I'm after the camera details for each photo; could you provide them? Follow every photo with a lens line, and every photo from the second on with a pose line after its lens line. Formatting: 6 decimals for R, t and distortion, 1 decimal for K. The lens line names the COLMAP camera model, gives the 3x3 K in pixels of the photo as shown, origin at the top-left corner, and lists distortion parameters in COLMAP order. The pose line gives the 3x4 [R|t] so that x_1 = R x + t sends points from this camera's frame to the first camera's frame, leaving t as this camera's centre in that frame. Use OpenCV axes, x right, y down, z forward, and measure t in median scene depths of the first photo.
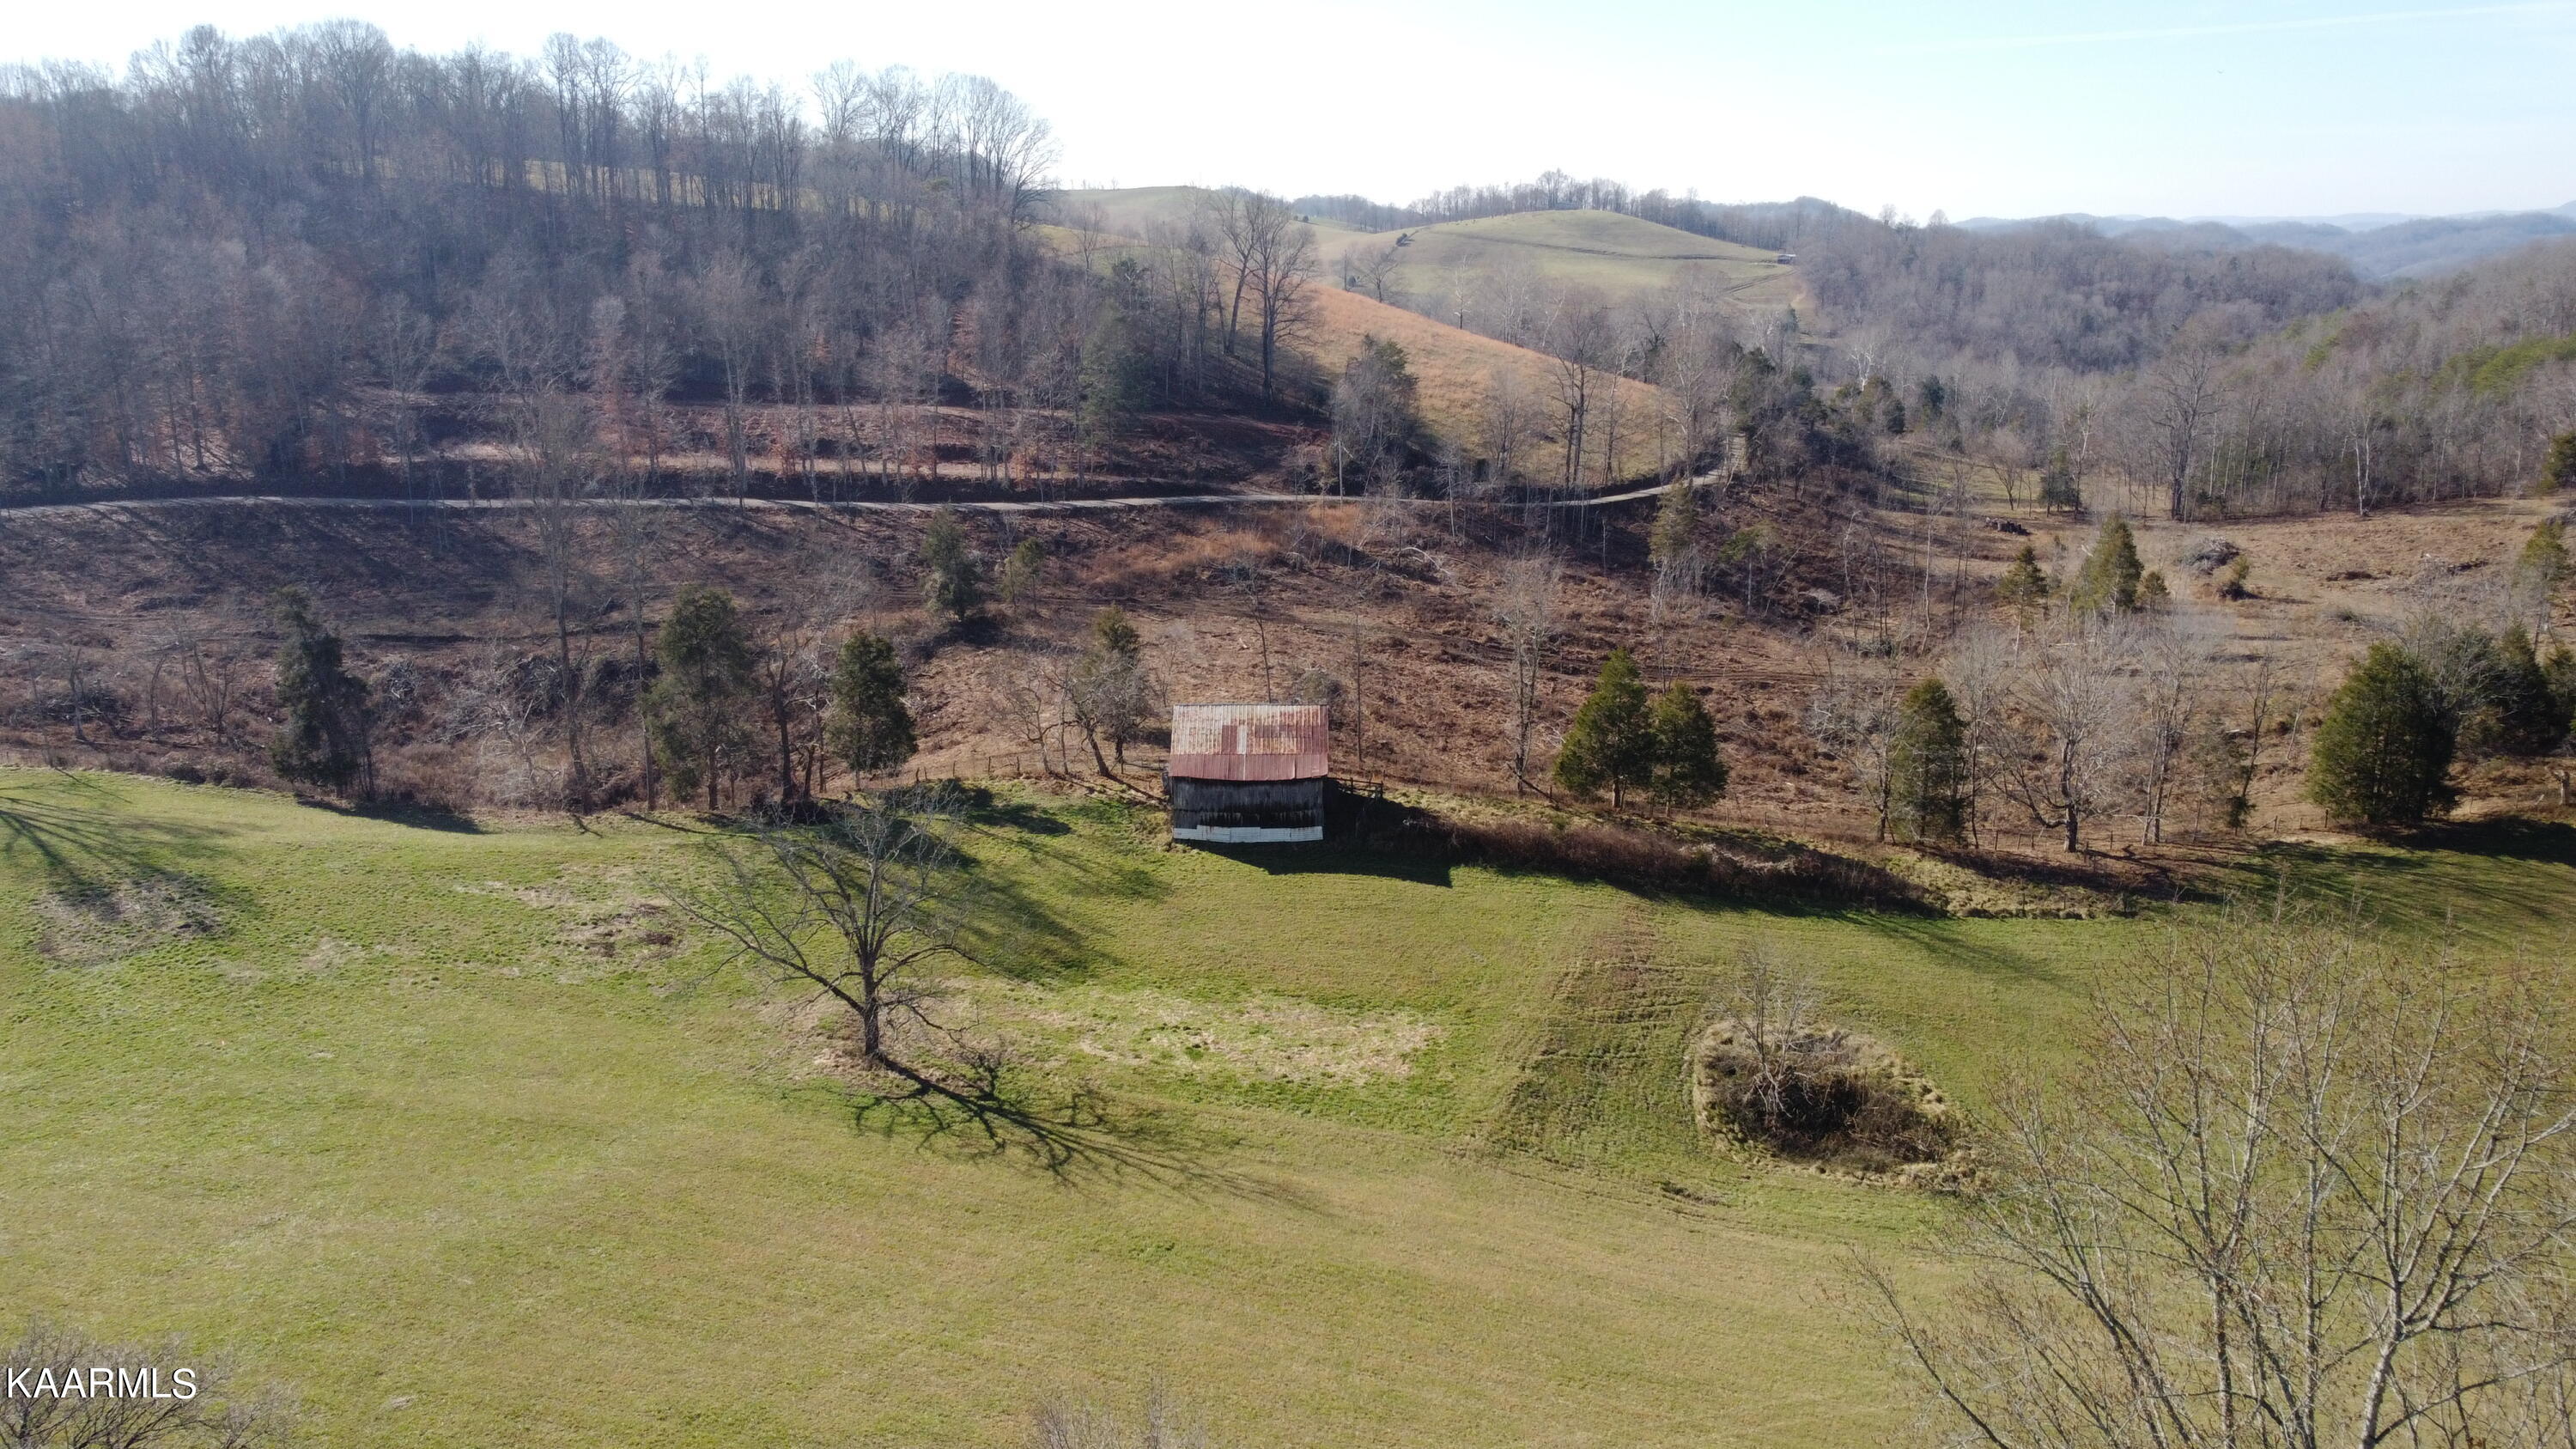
lens RADIAL K [[1948.1, 0, 1279.9], [0, 1948.1, 716.2], [0, 0, 1]] dist [0.006365, -0.014581]
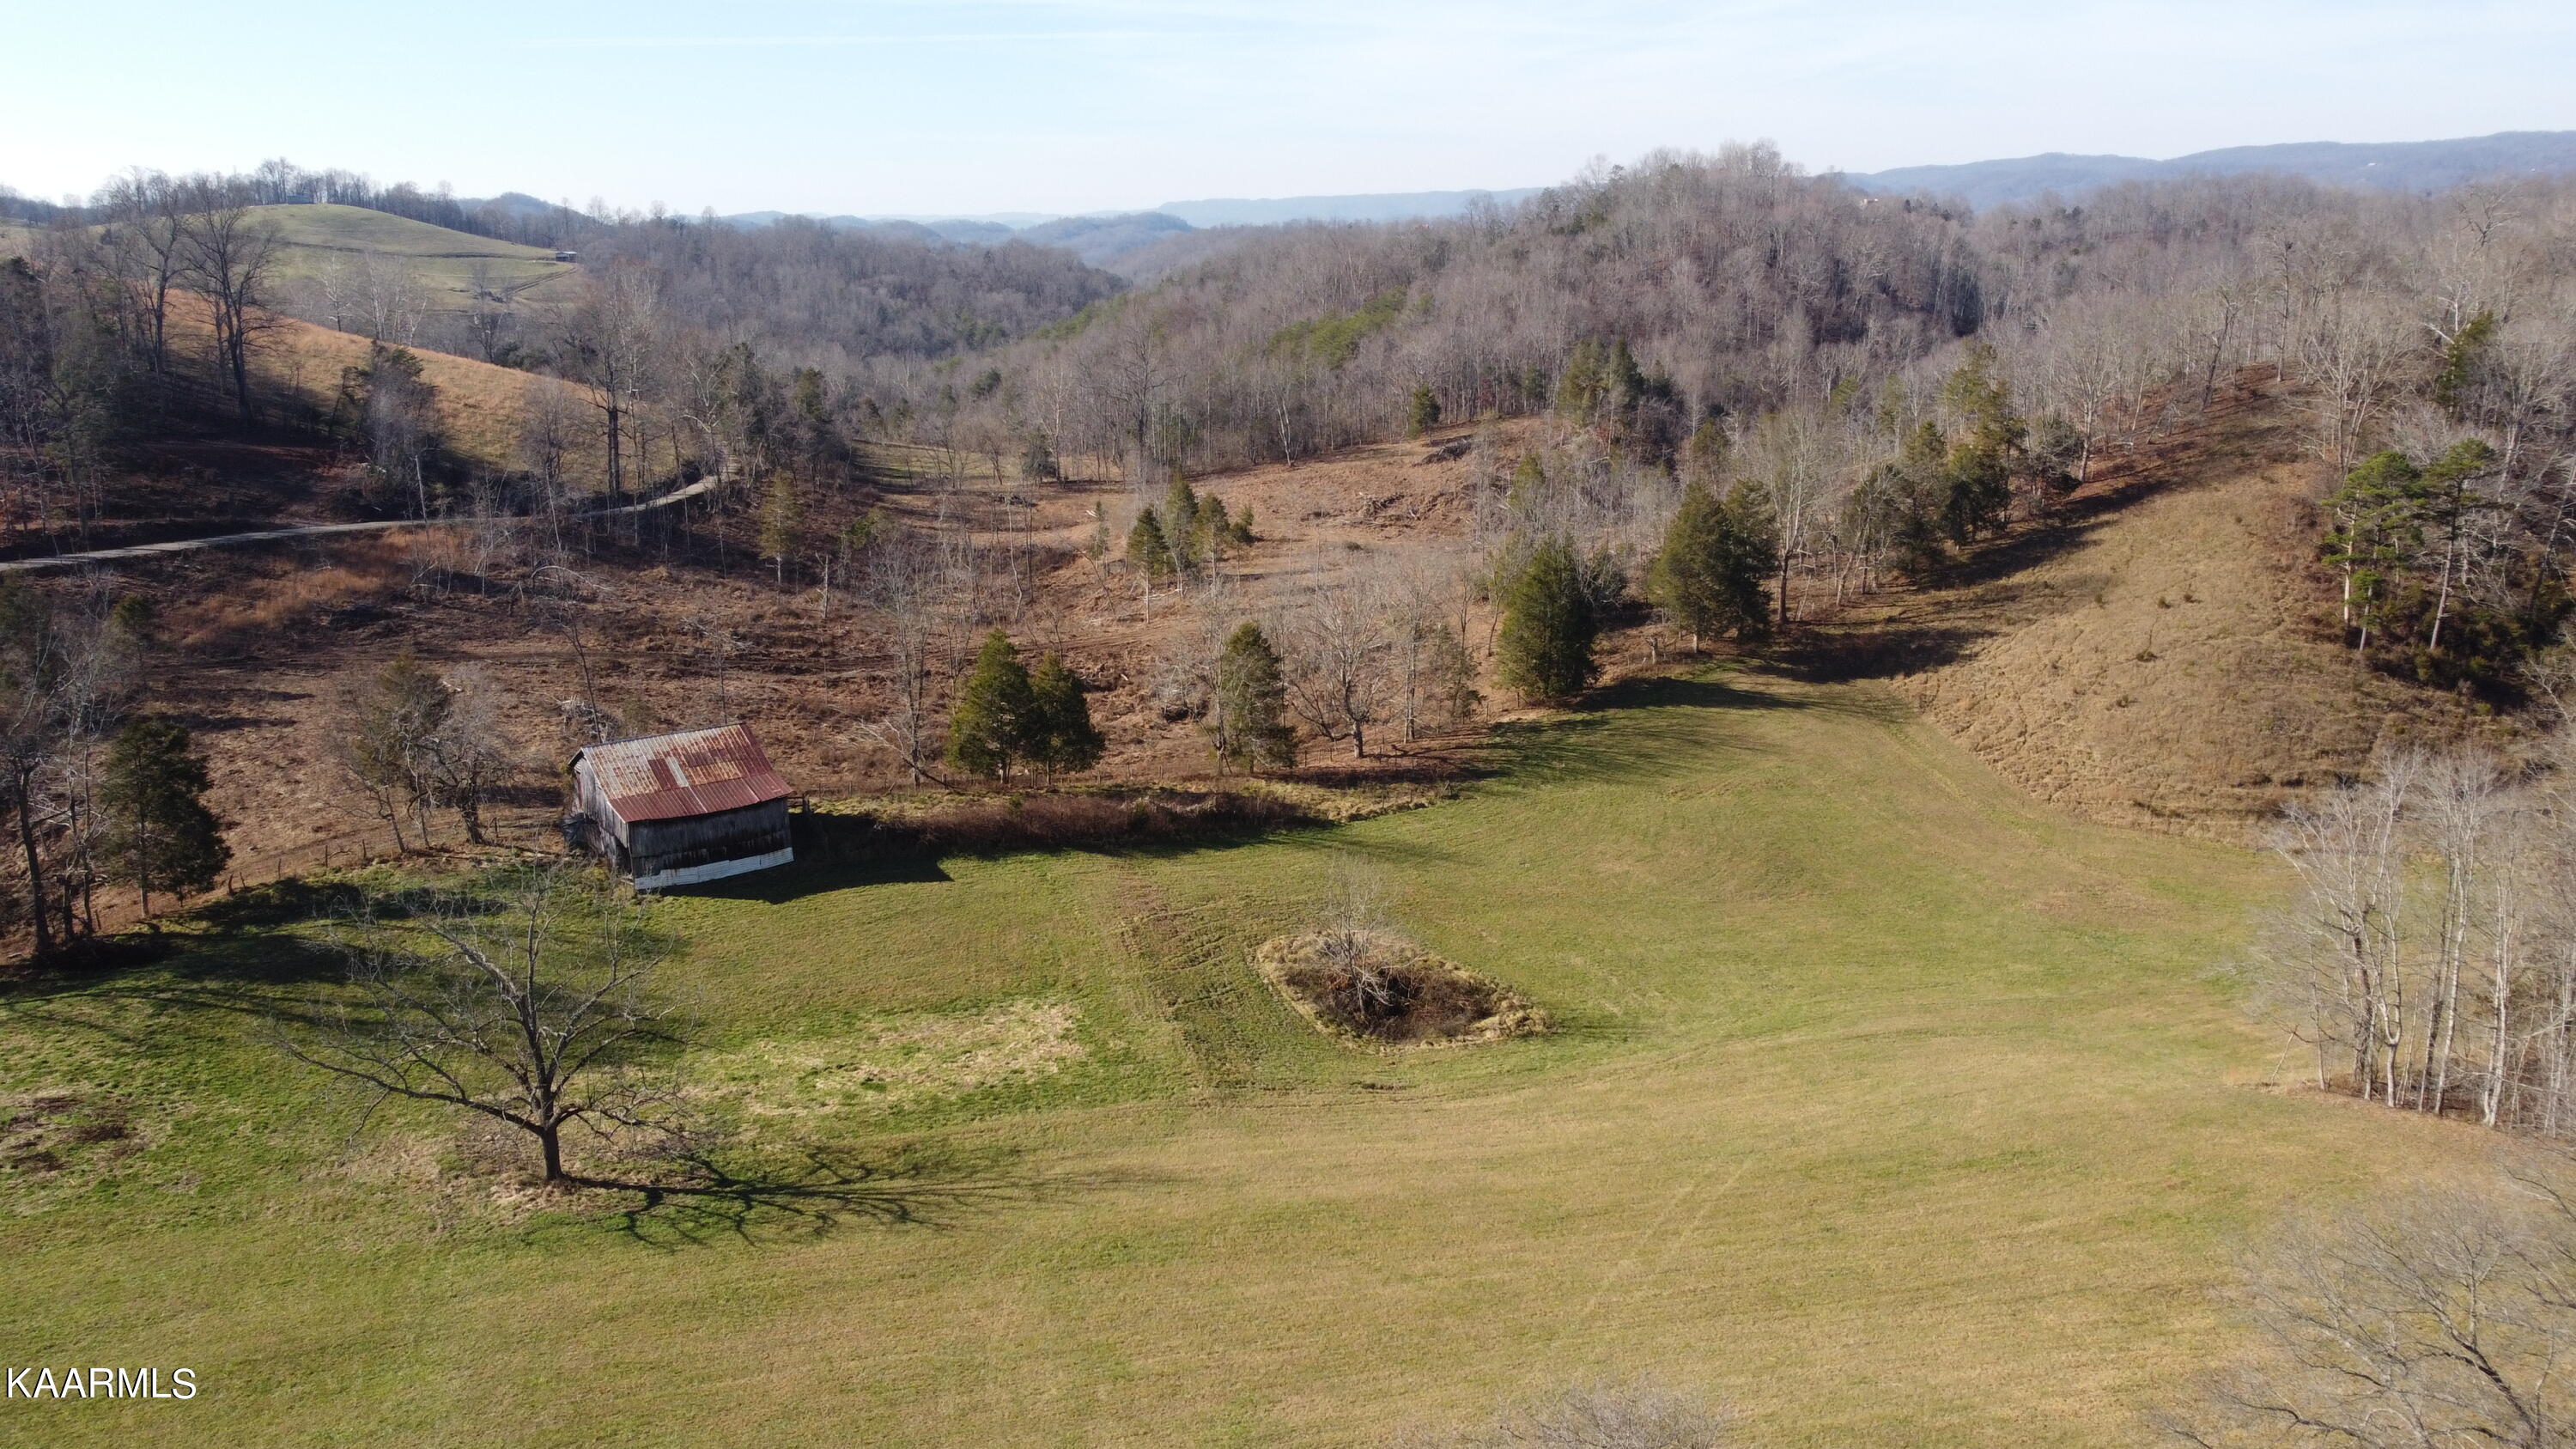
lens RADIAL K [[1948.1, 0, 1278.2], [0, 1948.1, 725.8], [0, 0, 1]] dist [0.006365, -0.014581]
pose [[0.808660, -0.145327, 0.570043, -0.285105], [0.141977, 0.988575, 0.050620, -0.014616], [-0.570887, 0.039999, 0.820054, 0.074018]]
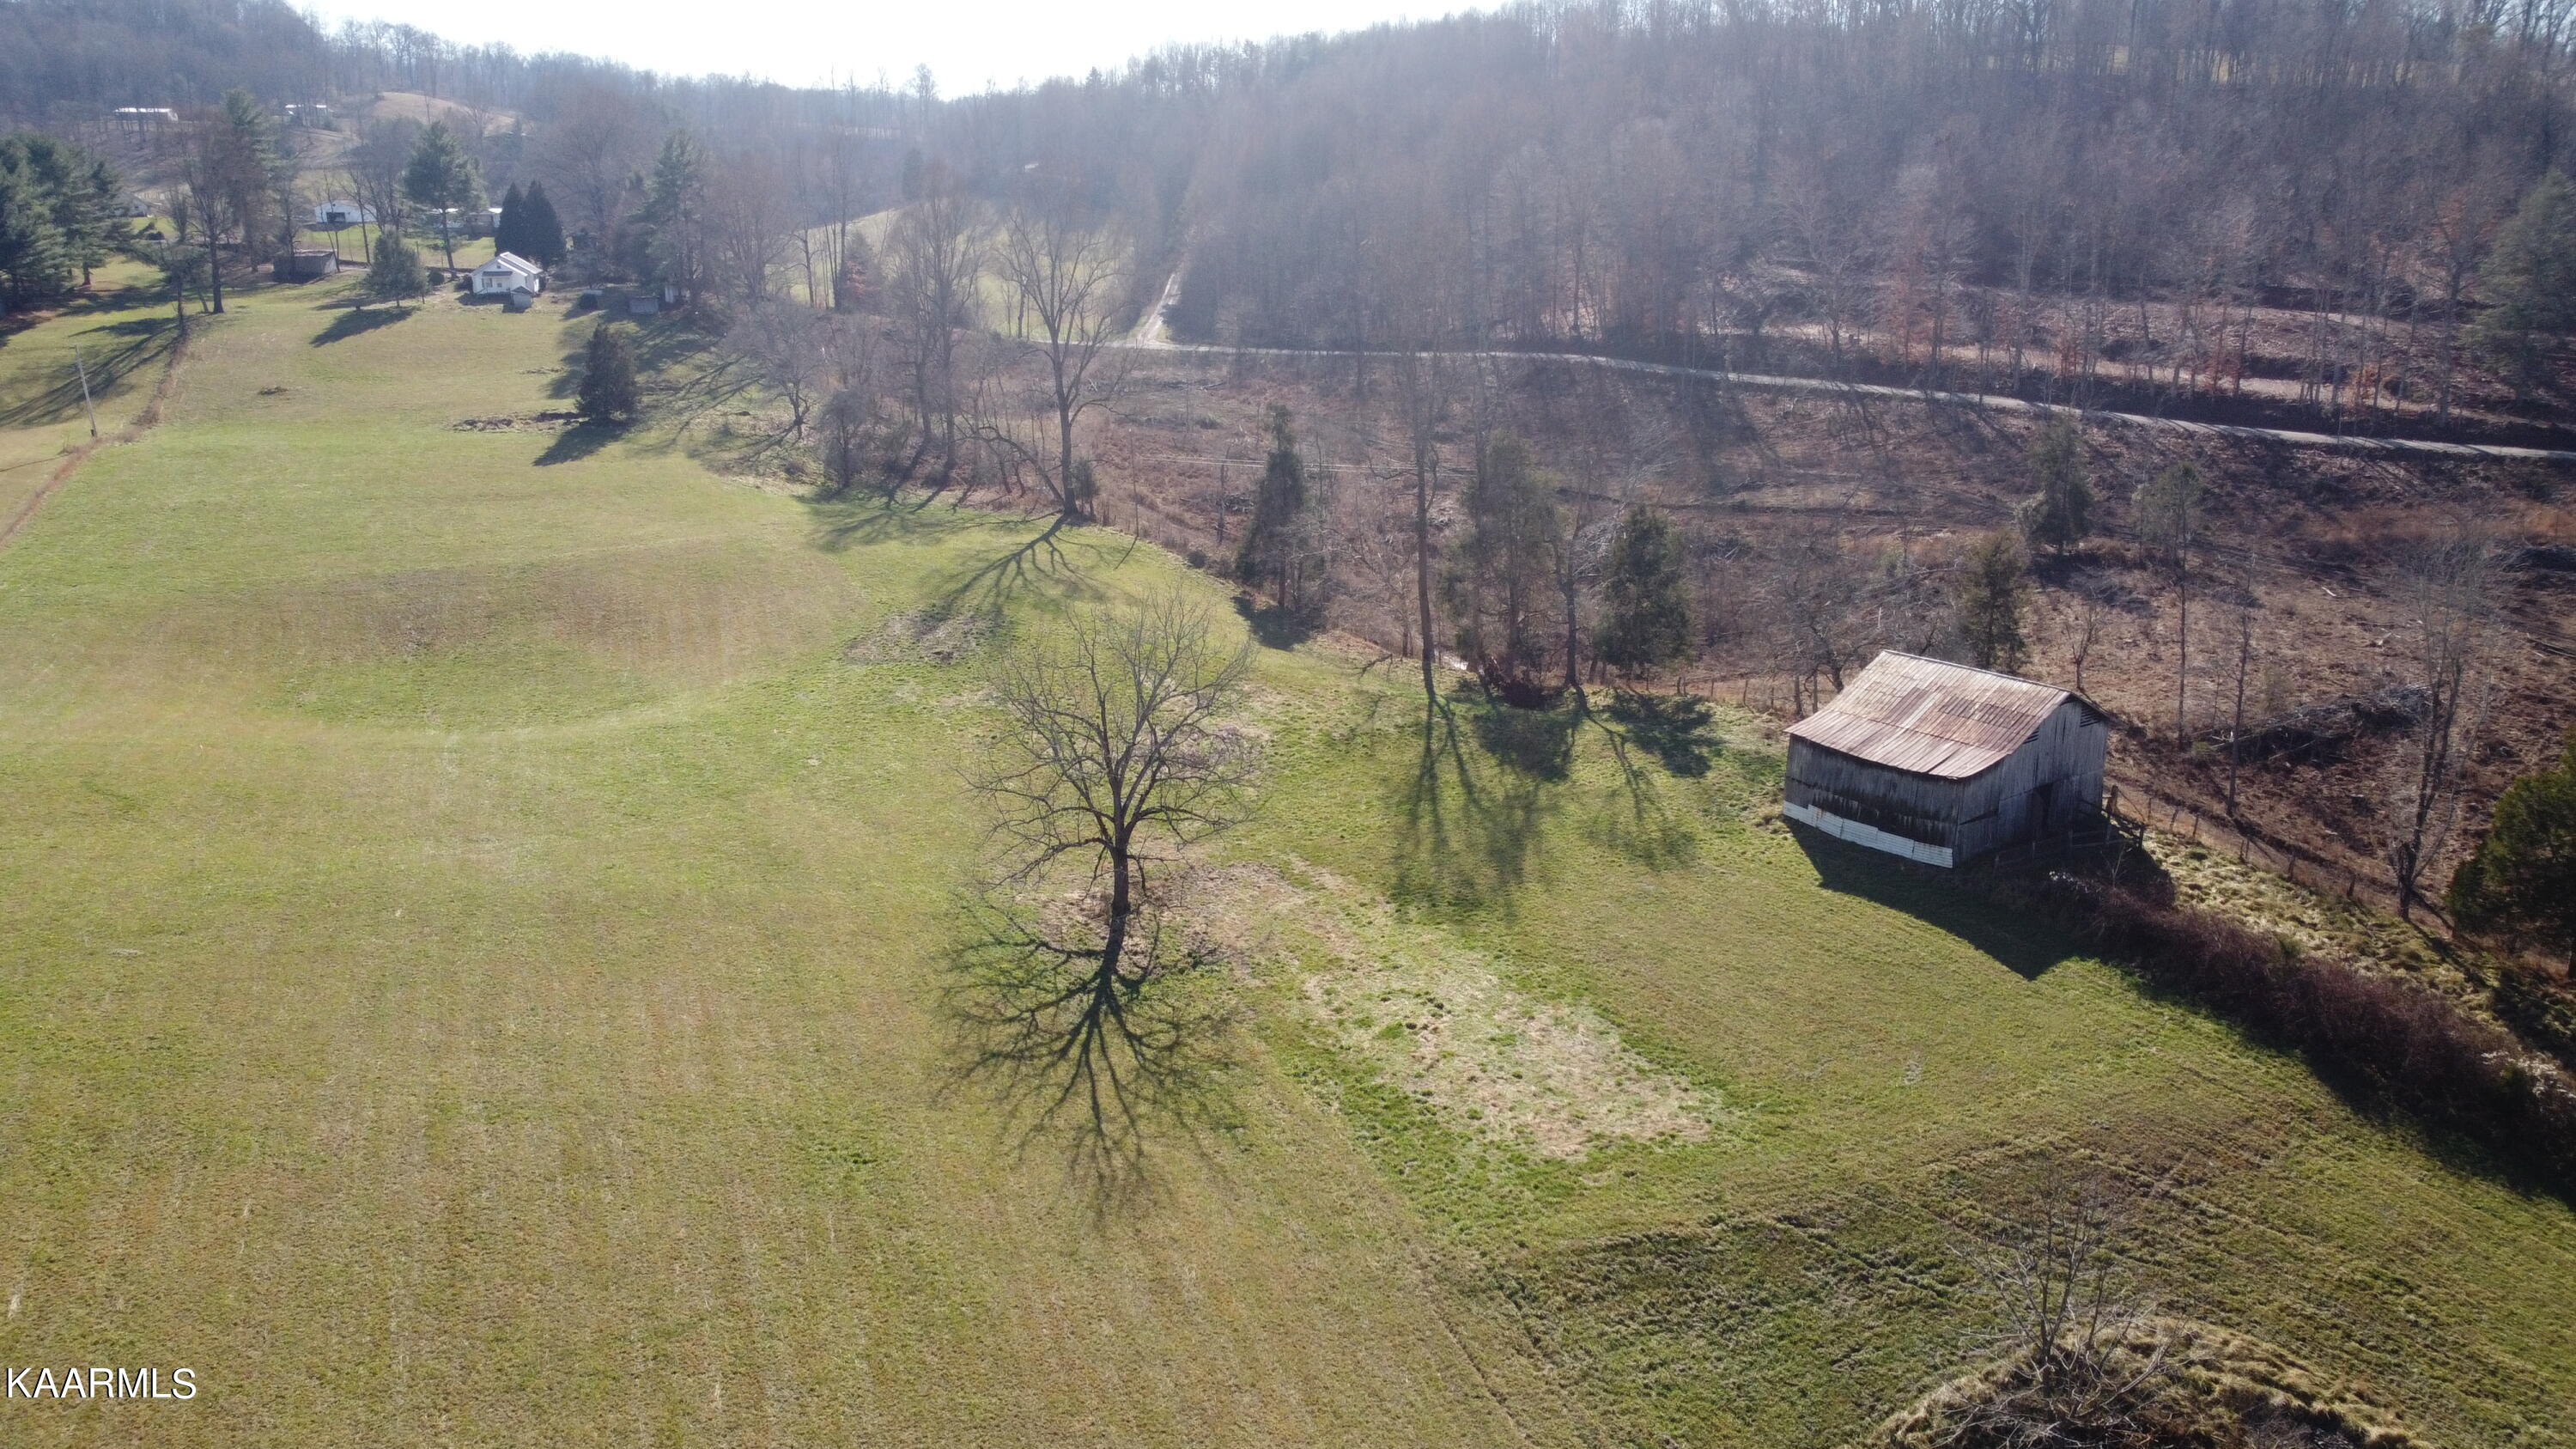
lens RADIAL K [[1948.1, 0, 1281.1], [0, 1948.1, 720.5], [0, 0, 1]] dist [0.006365, -0.014581]
pose [[0.608411, 0.212727, -0.764581, 0.358489], [-0.187409, 0.974670, 0.122049, -0.026018], [0.771177, 0.069033, 0.632867, 0.326088]]
